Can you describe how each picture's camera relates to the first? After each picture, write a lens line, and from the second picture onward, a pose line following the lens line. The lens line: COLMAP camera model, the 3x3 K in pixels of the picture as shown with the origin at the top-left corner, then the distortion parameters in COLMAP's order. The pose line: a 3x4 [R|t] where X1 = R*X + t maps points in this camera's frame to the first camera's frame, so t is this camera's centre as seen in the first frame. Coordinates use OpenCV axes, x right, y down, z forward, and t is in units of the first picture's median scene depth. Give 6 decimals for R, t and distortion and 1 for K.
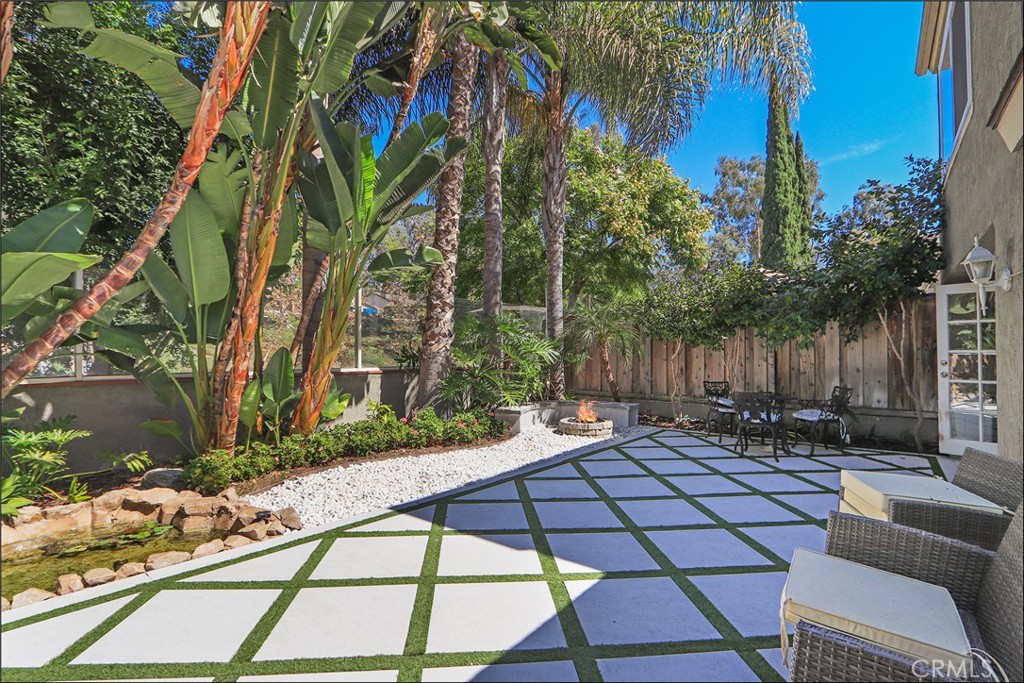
lens RADIAL K [[486.7, 0, 512.0], [0, 486.7, 340.0], [0, 0, 1]] dist [-0.015245, 0.004121]
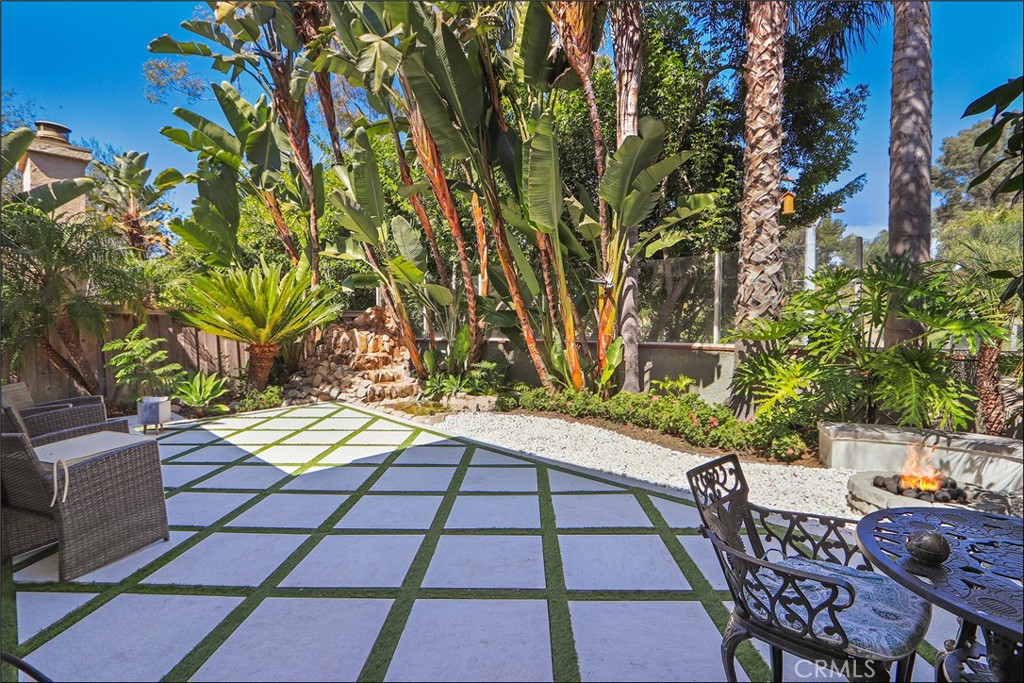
lens RADIAL K [[486.7, 0, 515.7], [0, 486.7, 337.6], [0, 0, 1]] dist [-0.015245, 0.004121]
pose [[-0.107792, 0.023770, -0.993889, 0.509271], [0.019360, 0.999575, 0.021806, 0.015228], [0.993985, -0.016892, -0.108207, 0.595690]]
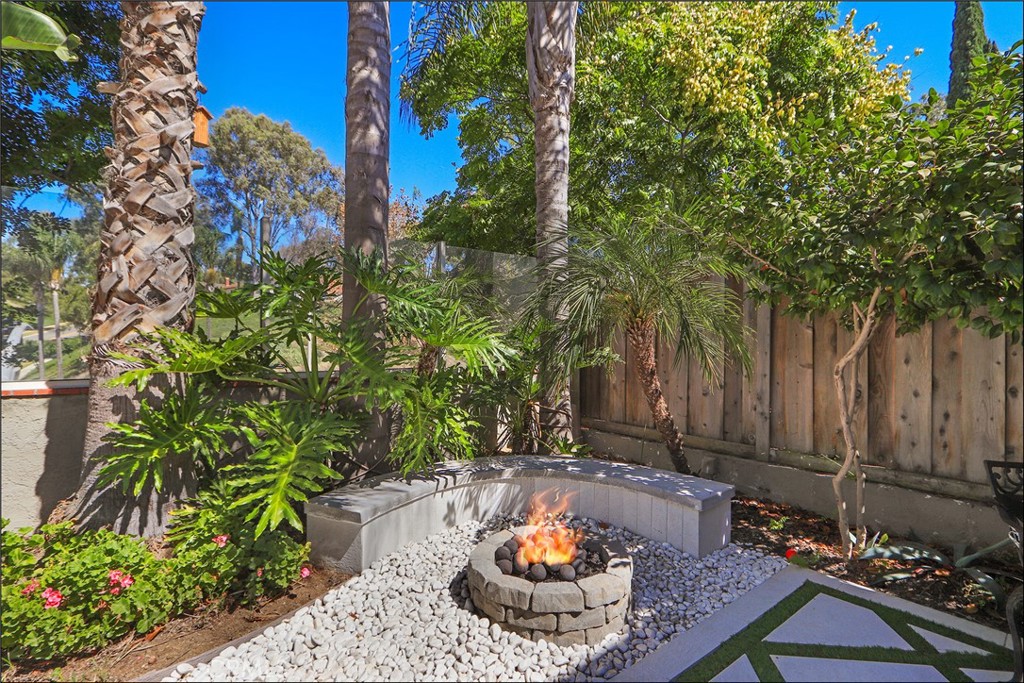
lens RADIAL K [[486.7, 0, 510.8], [0, 486.7, 342.0], [0, 0, 1]] dist [-0.015245, 0.004121]
pose [[0.976310, 0.002793, -0.216358, 0.168687], [0.001703, 0.999787, 0.020590, 0.013150], [0.216370, -0.020470, 0.976097, 0.582933]]
